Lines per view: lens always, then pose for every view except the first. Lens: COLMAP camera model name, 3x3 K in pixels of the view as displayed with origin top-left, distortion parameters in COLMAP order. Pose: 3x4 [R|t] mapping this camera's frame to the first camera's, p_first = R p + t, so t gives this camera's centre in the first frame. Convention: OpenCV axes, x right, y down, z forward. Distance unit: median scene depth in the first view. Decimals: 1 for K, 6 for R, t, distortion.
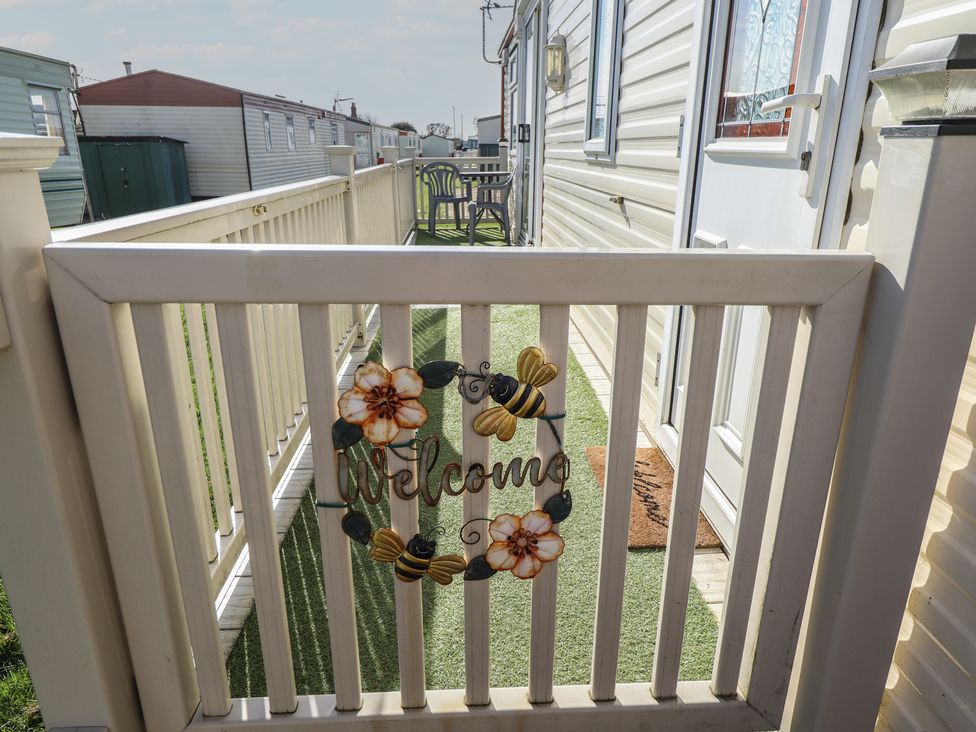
lens RADIAL K [[638.9, 0, 491.9], [0, 638.9, 365.0], [0, 0, 1]] dist [0.008190, -0.009901]
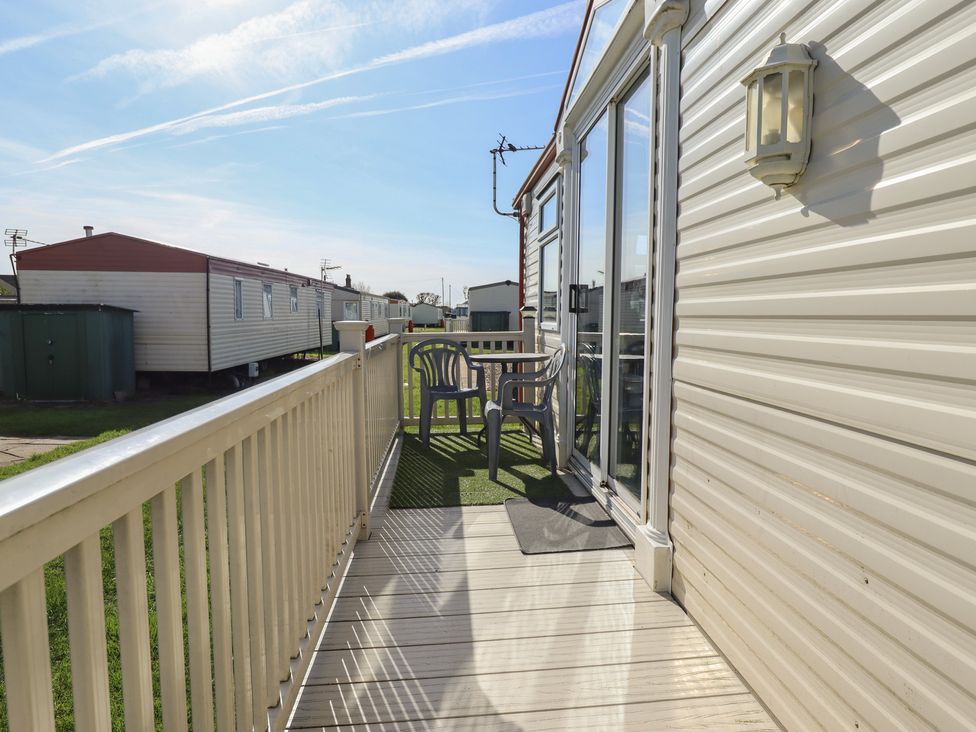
lens RADIAL K [[638.9, 0, 485.3], [0, 638.9, 361.0], [0, 0, 1]] dist [0.008190, -0.009901]
pose [[0.999944, -0.000913, 0.010557, -0.032847], [0.003548, 0.967623, -0.252376, -0.104801], [-0.009985, 0.252399, 0.967572, 0.295043]]
